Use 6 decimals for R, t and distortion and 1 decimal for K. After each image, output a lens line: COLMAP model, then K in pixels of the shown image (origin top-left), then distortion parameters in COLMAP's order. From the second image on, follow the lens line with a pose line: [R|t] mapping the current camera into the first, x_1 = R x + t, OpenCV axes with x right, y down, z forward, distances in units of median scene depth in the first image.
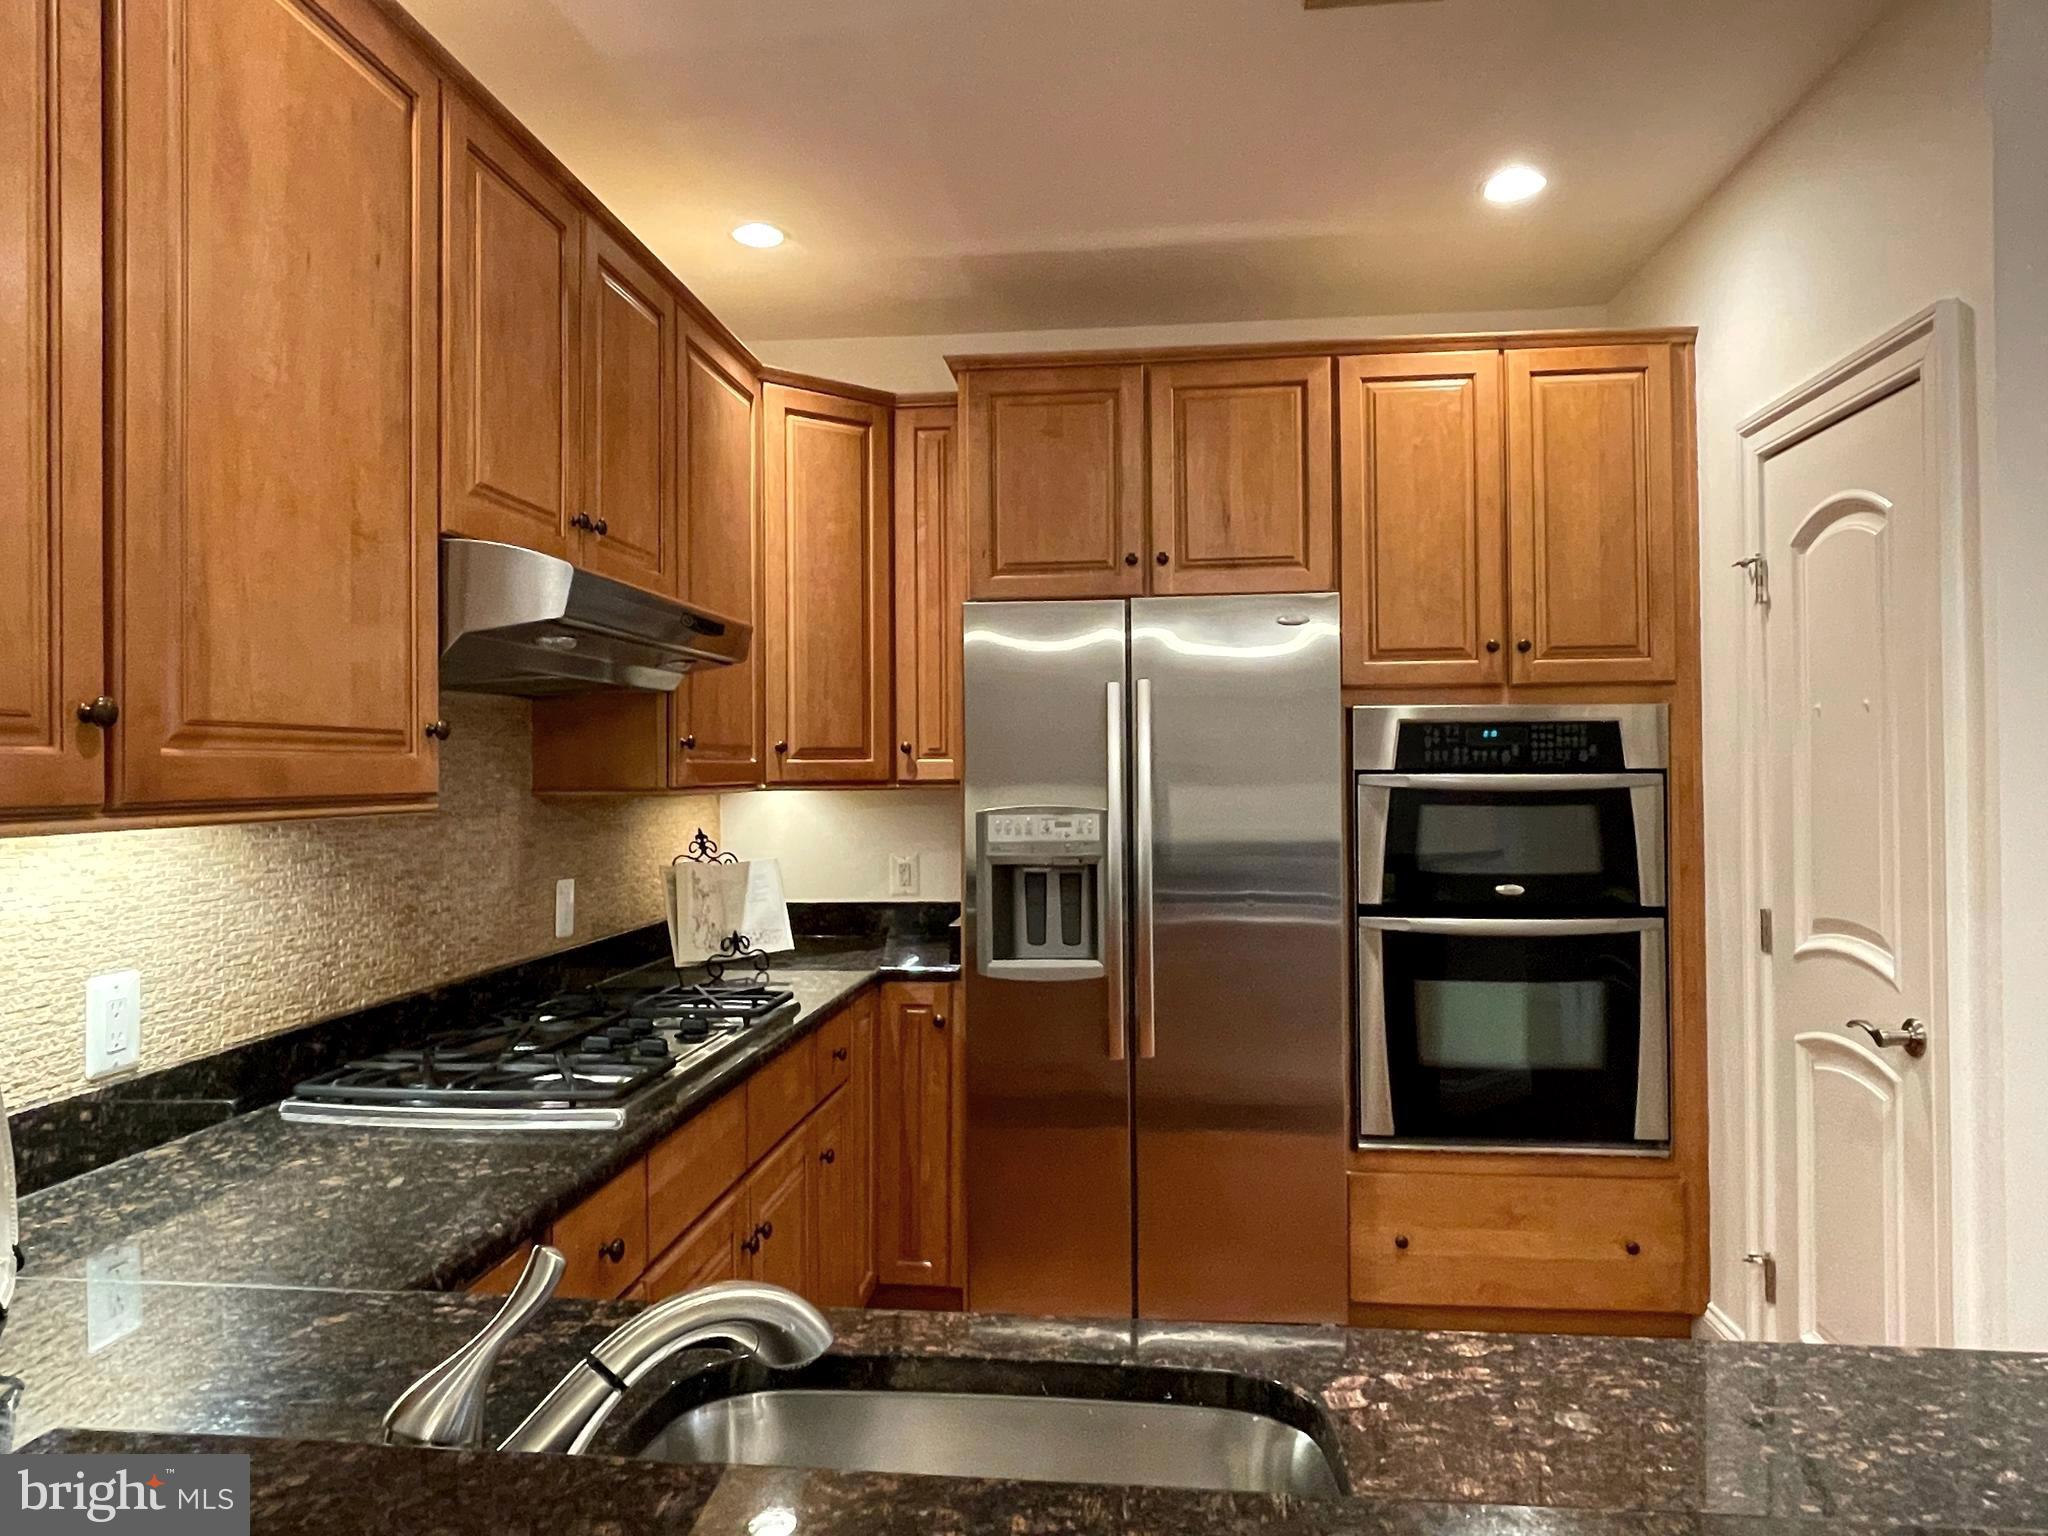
lens RADIAL K [[1326.9, 0, 1019.9], [0, 1326.9, 765.3], [0, 0, 1]] dist [0.007355, -0.014395]
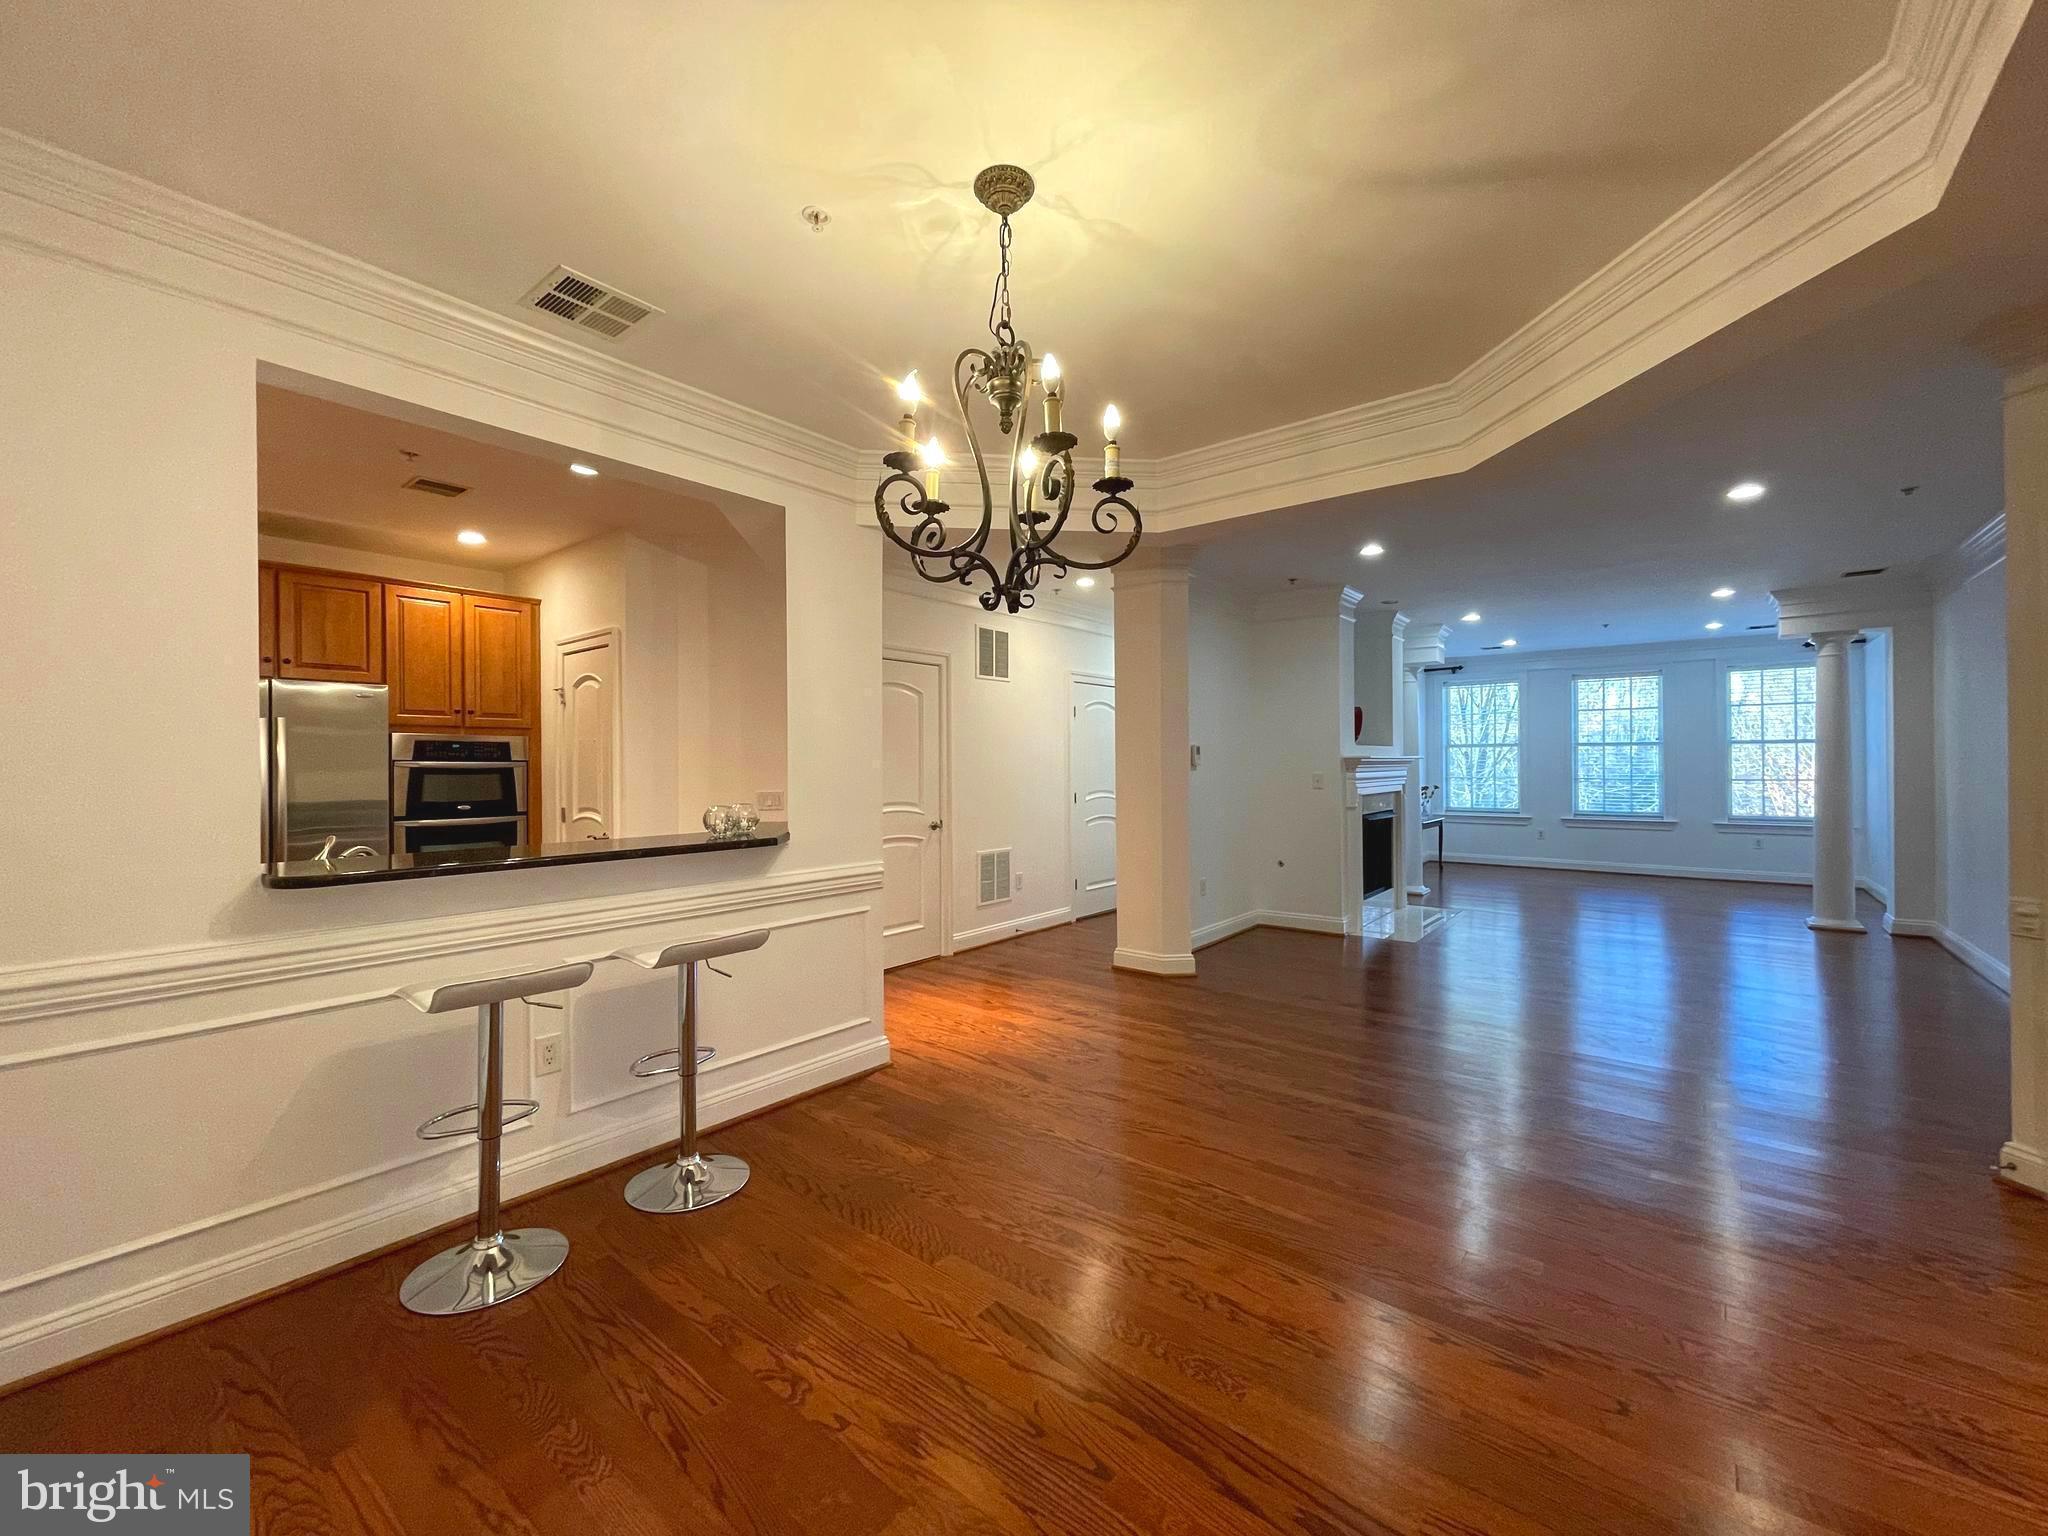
lens RADIAL K [[834.0, 0, 1021.1], [0, 834.0, 766.5], [0, 0, 1]] dist [-0.004334, 0.002319]
pose [[0.527143, -0.000663, 0.849776, -0.417217], [-0.011717, 0.999899, 0.008049, -0.009769], [-0.849696, -0.014200, 0.527082, -0.734692]]
